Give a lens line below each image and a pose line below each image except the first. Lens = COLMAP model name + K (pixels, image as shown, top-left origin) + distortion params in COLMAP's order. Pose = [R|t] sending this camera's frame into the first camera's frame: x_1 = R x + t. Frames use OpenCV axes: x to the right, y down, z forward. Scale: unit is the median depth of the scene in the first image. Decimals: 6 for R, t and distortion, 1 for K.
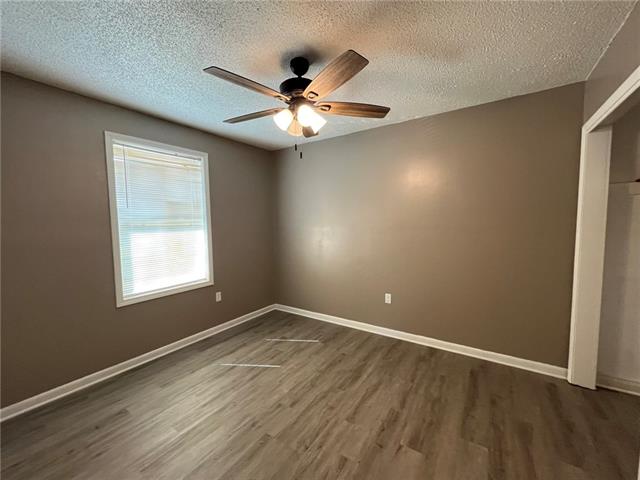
lens RADIAL K [[260.1, 0, 319.1], [0, 260.1, 240.5], [0, 0, 1]] dist [-0.000697, -0.000162]
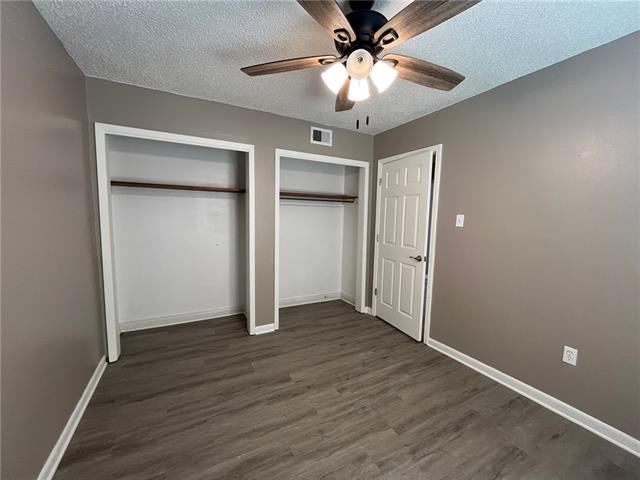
lens RADIAL K [[260.1, 0, 319.1], [0, 260.1, 240.5], [0, 0, 1]] dist [-0.000697, -0.000162]
pose [[-0.882699, -0.050548, 0.467212, -0.282638], [0.023005, 0.988358, 0.150396, -0.100646], [-0.469375, 0.143503, -0.871260, 1.485412]]
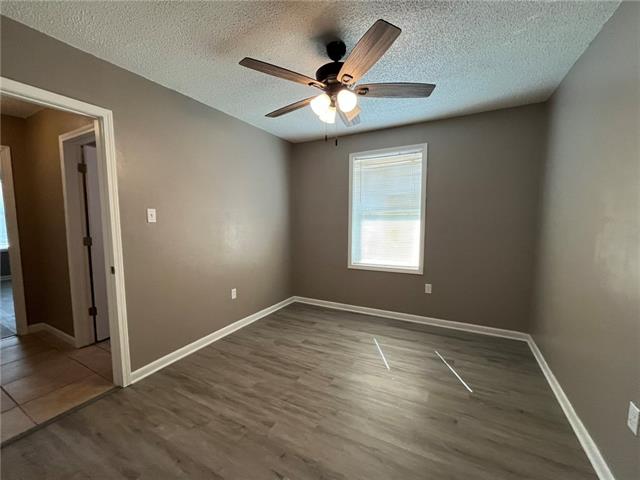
lens RADIAL K [[260.1, 0, 319.1], [0, 260.1, 240.5], [0, 0, 1]] dist [-0.000697, -0.000162]
pose [[0.097415, 0.099044, -0.990303, 0.797723], [-0.066475, 0.993461, 0.092821, -0.041277], [0.993021, 0.056788, 0.103362, 0.729765]]
